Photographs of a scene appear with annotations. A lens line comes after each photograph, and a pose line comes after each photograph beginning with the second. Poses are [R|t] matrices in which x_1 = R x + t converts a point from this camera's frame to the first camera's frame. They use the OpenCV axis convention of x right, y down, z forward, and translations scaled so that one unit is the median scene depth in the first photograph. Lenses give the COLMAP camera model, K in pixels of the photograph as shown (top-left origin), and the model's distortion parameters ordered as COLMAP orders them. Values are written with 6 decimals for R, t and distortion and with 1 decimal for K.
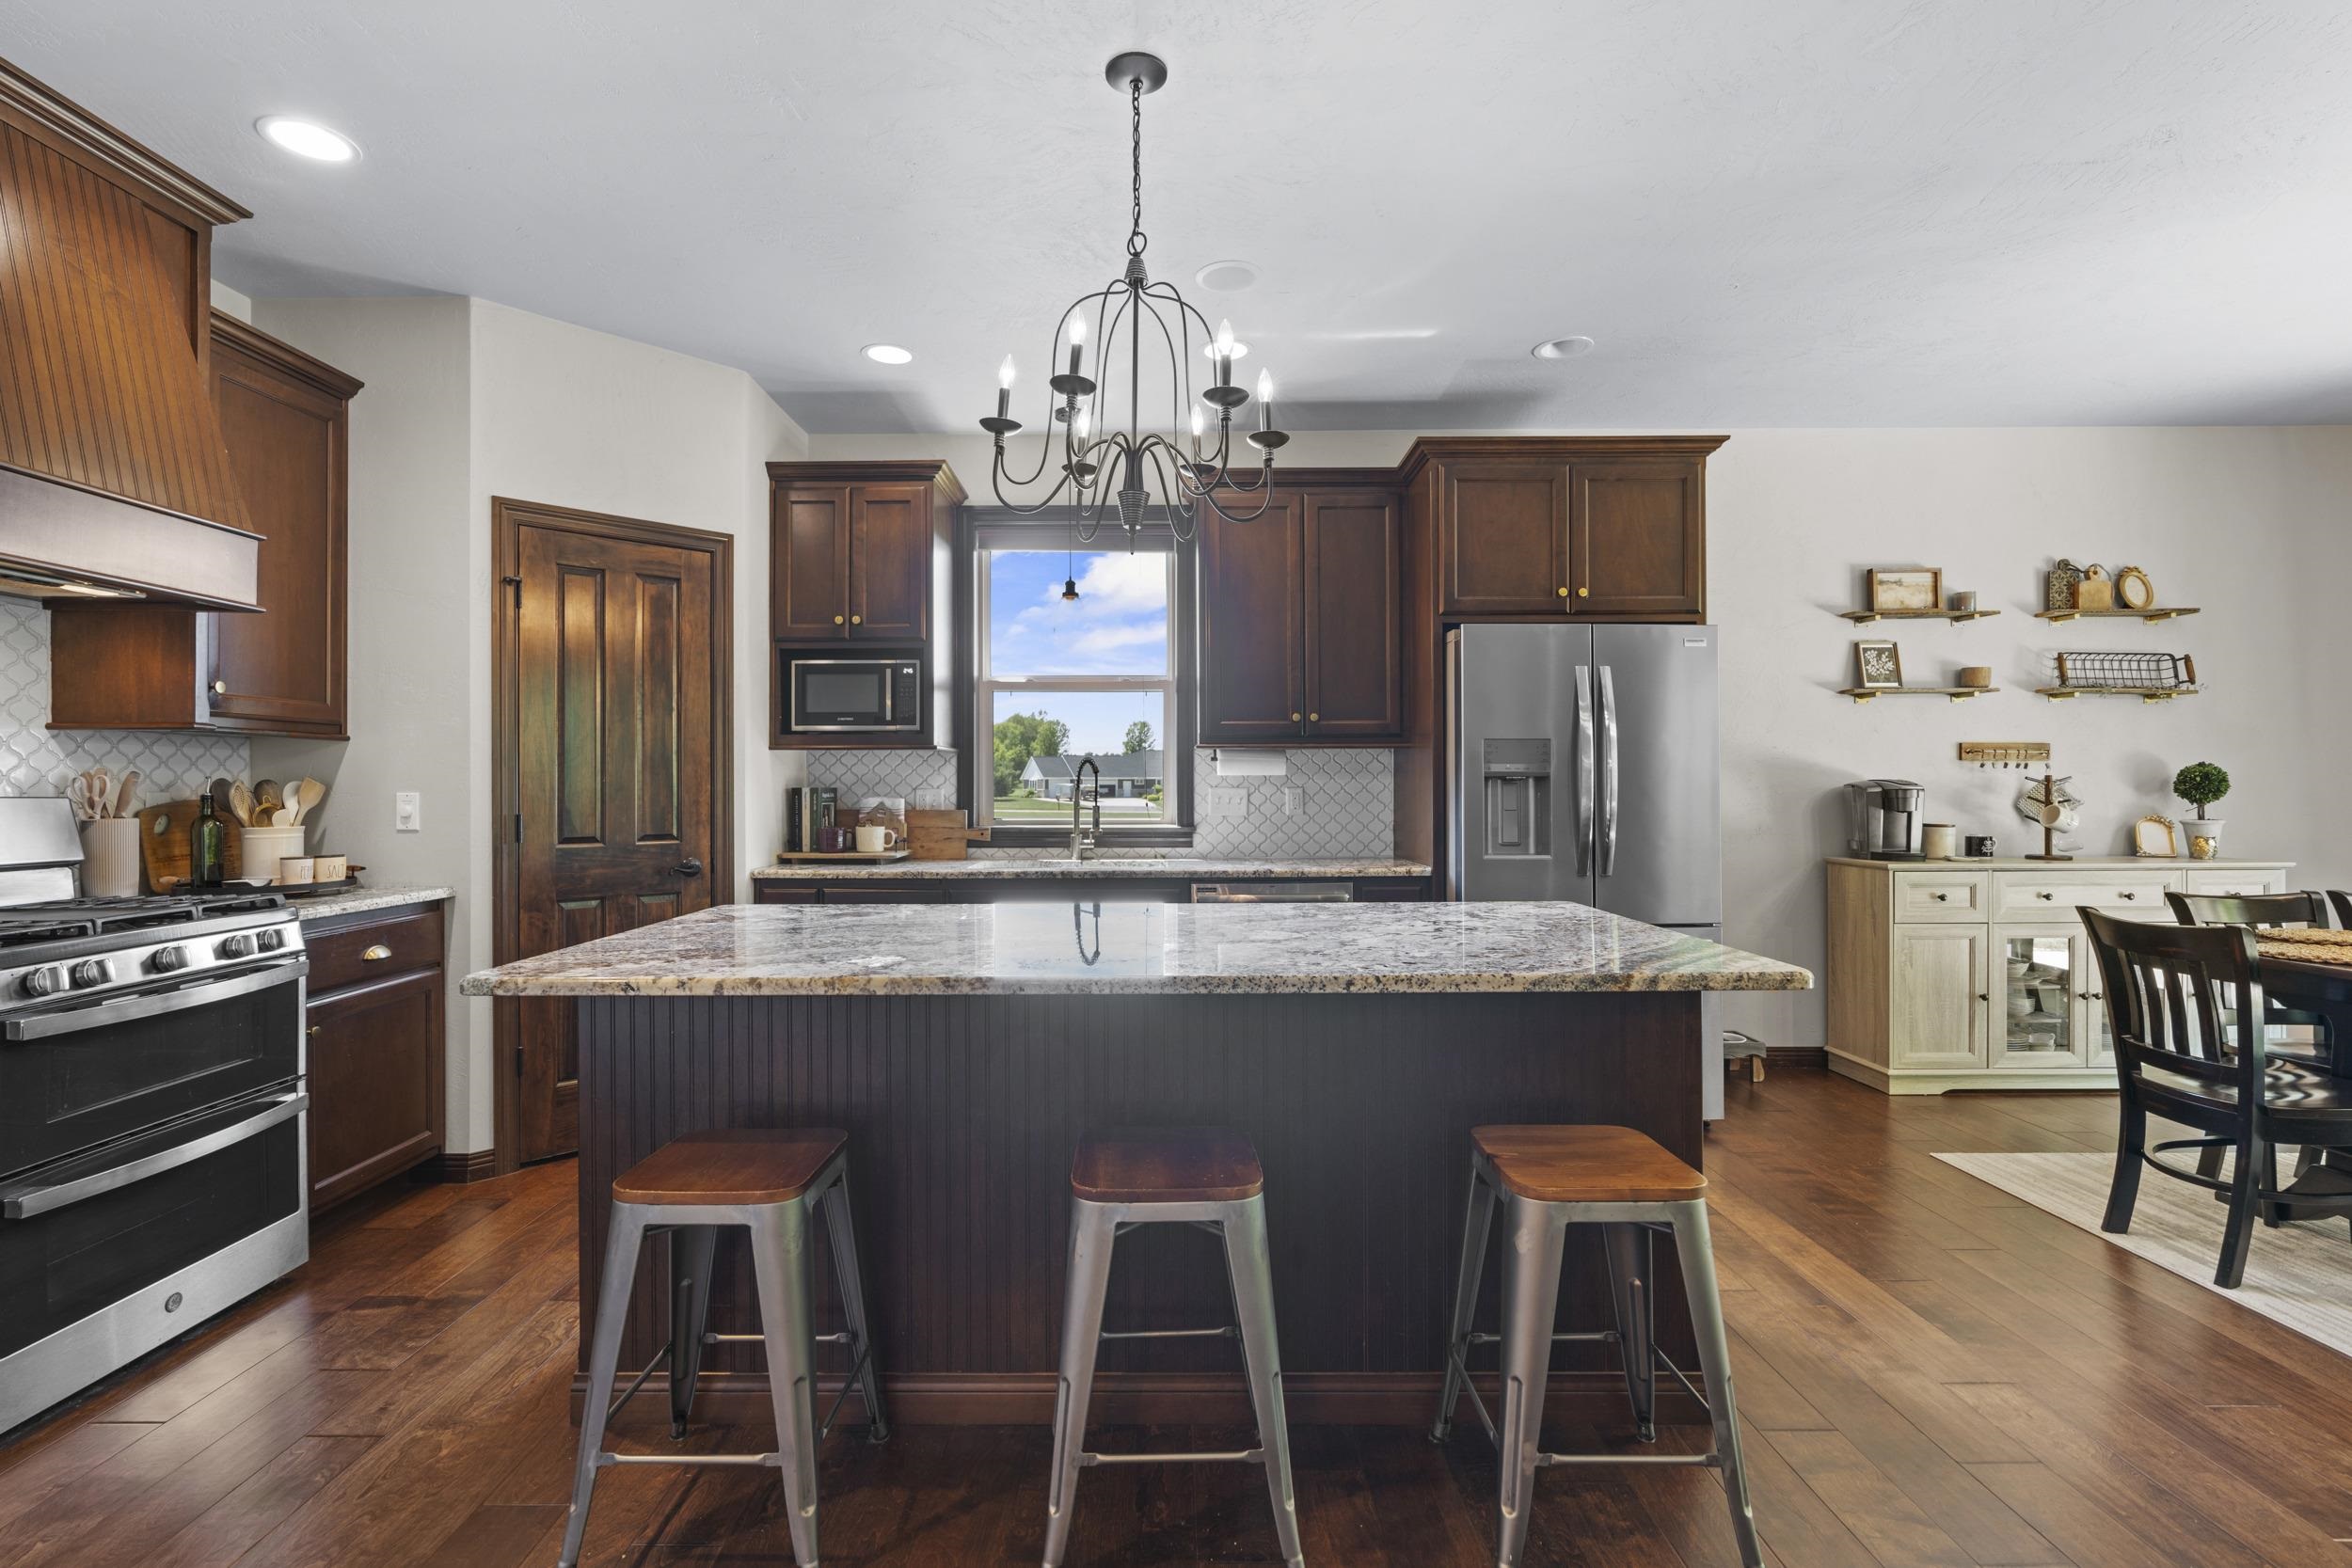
lens RADIAL K [[1056.5, 0, 1158.8], [0, 1056.5, 783.8], [0, 0, 1]] dist [-0.014517, 0.005352]
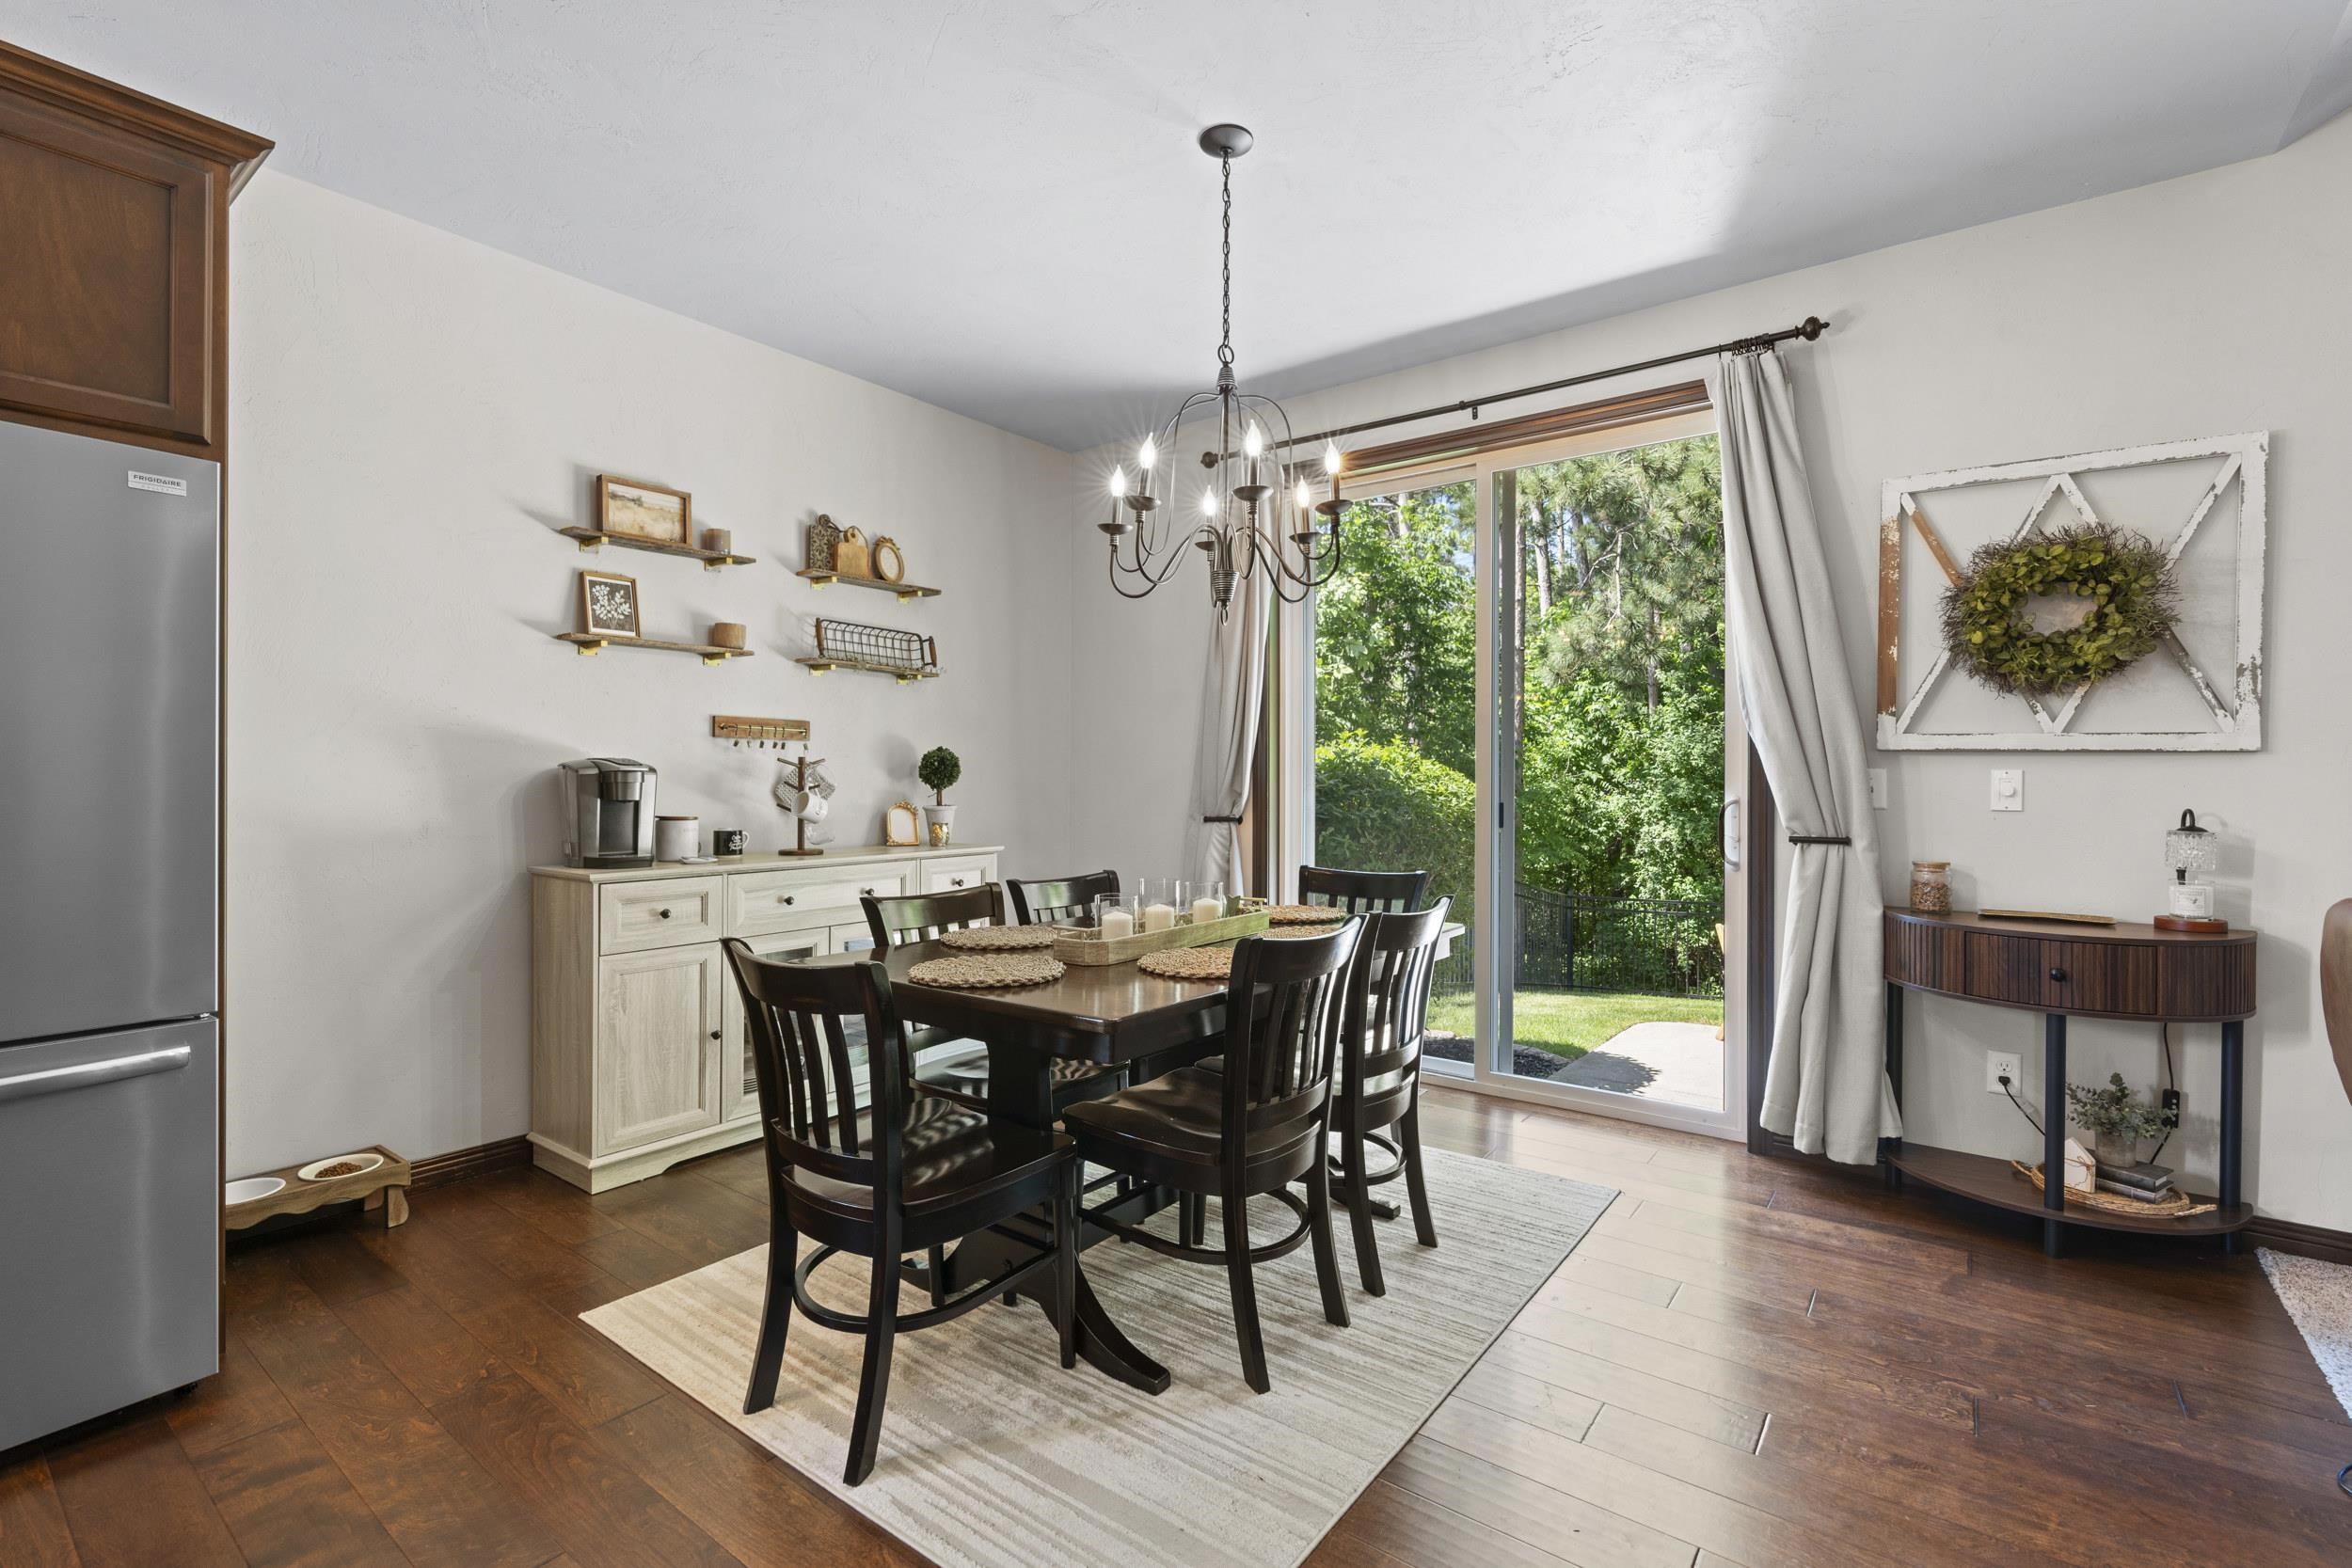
lens RADIAL K [[1056.5, 0, 1156.1], [0, 1056.5, 775.6], [0, 0, 1]] dist [-0.014517, 0.005352]
pose [[0.606933, 0.006826, 0.794724, 0.336275], [-0.006180, 0.999973, -0.003870, 0.008734], [-0.794729, -0.002562, 0.606959, 0.242020]]
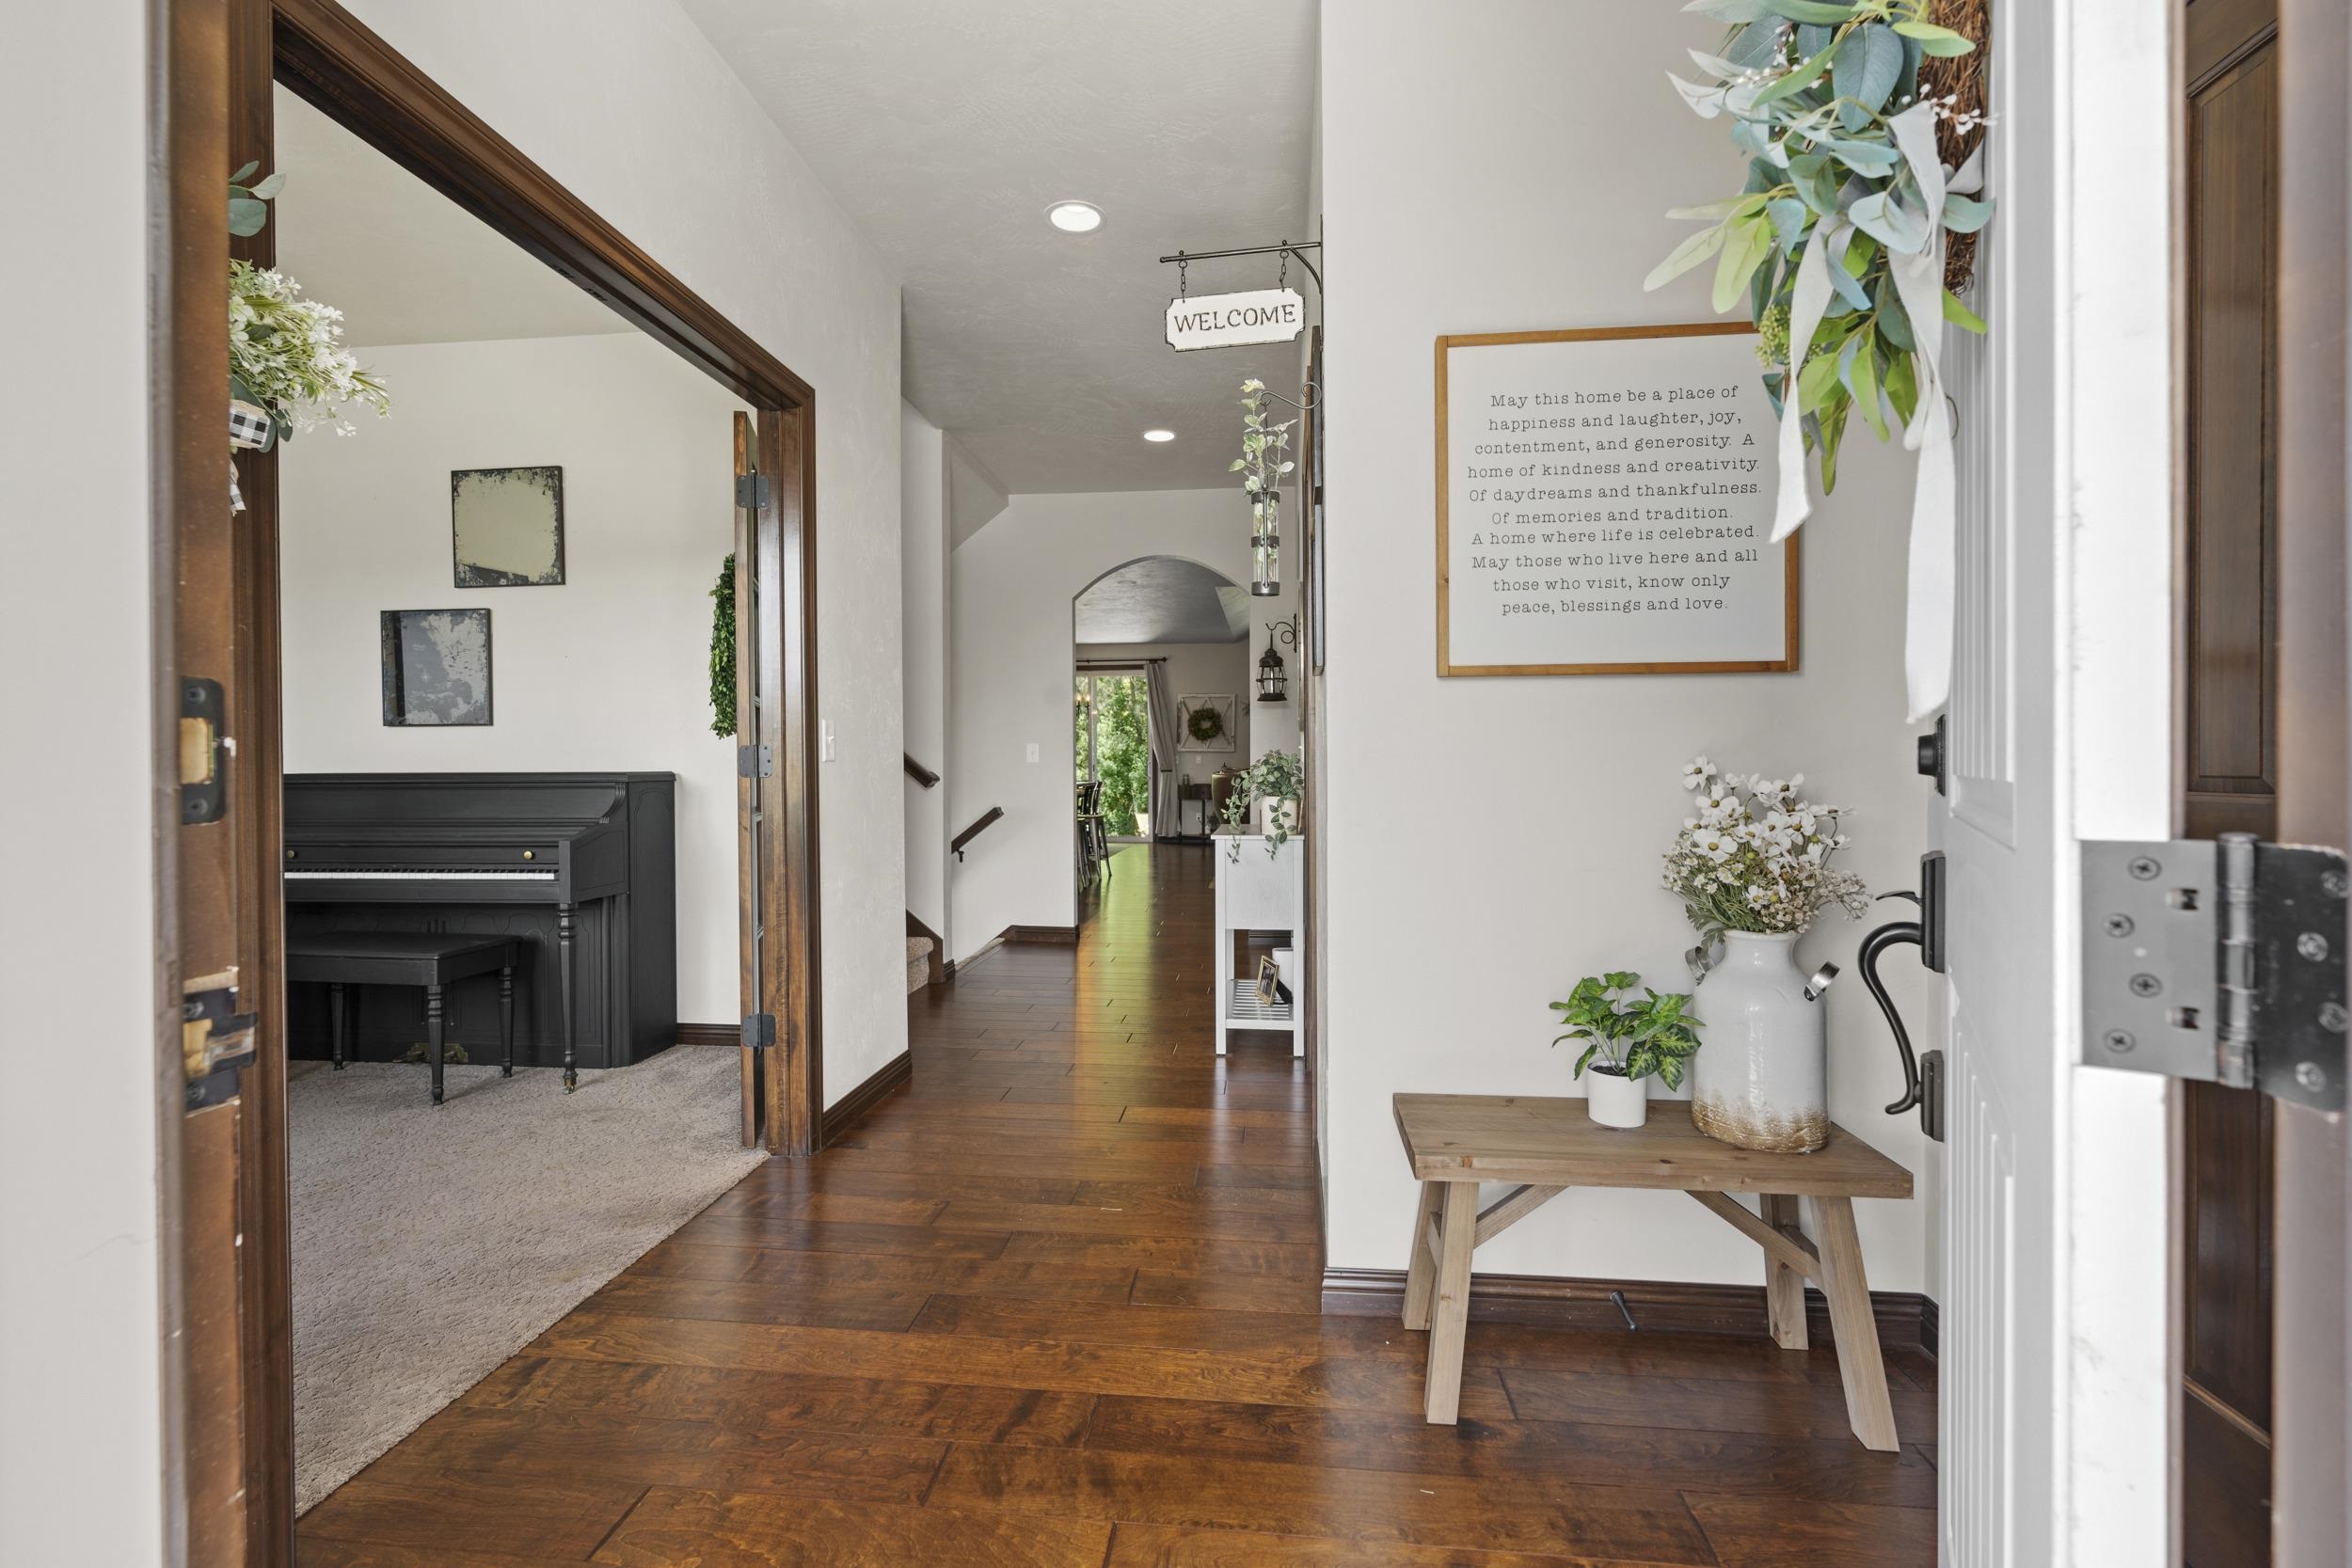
lens RADIAL K [[1056.5, 0, 1180.0], [0, 1056.5, 780.6], [0, 0, 1]] dist [-0.014517, 0.005352]
pose [[0.111497, -0.004440, 0.993755, -2.108174], [-0.003093, 0.999984, 0.004815, 0.061524], [-0.993760, -0.003610, 0.111481, -0.096812]]
